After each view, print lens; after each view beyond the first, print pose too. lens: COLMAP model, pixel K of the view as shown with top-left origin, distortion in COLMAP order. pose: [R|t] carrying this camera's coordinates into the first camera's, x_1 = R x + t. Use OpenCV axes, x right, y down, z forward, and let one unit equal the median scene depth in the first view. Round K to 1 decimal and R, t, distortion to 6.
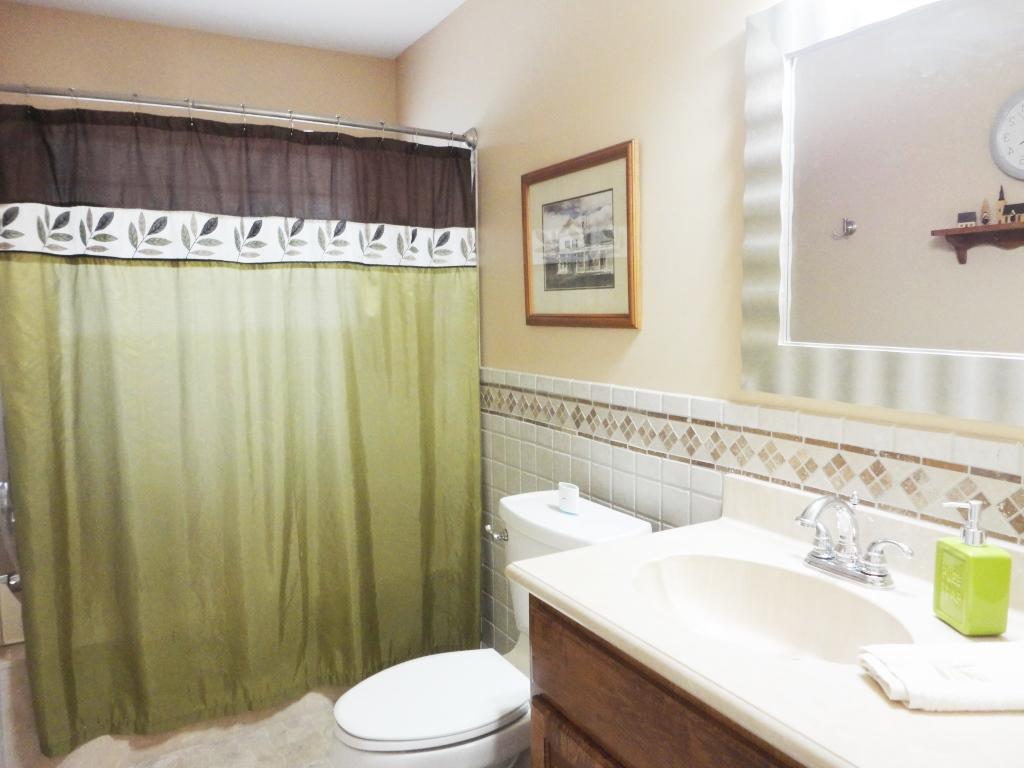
lens RADIAL K [[762.2, 0, 511.7], [0, 762.2, 378.3], [0, 0, 1]] dist [0.013696, 0.002865]
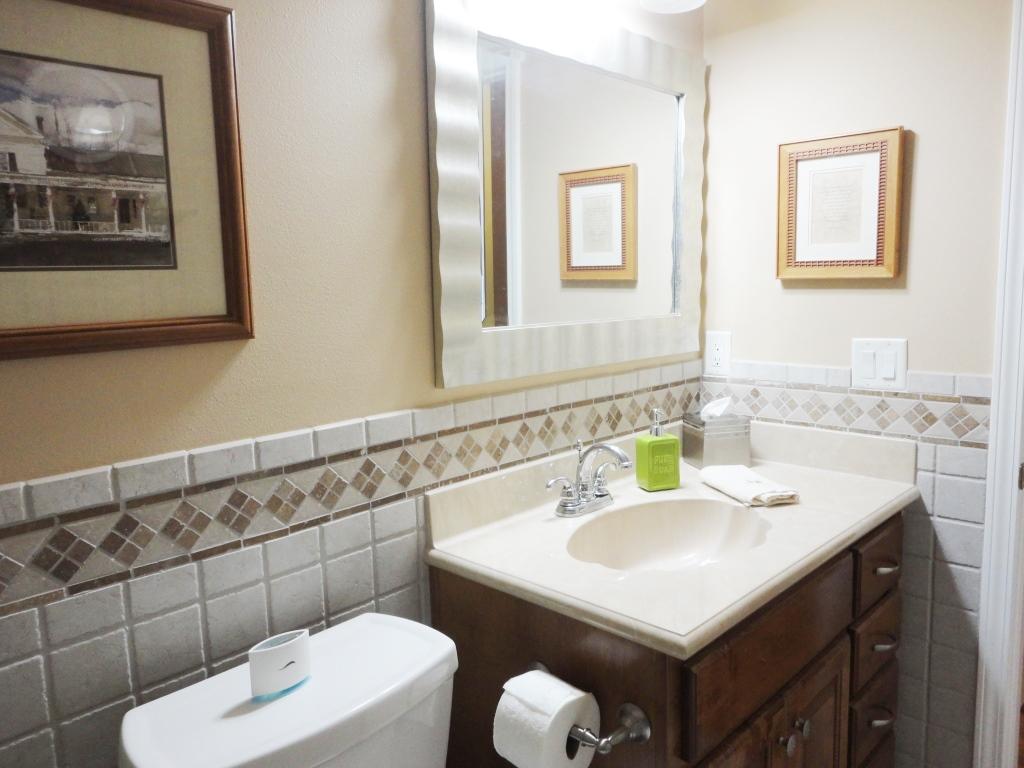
lens RADIAL K [[762.2, 0, 512.3], [0, 762.2, 392.4], [0, 0, 1]] dist [0.013696, 0.002865]
pose [[-0.297790, -0.088019, 0.950565, -0.509029], [0.146843, 0.979666, 0.136716, -0.081625], [-0.943270, 0.180296, -0.278810, 1.061937]]
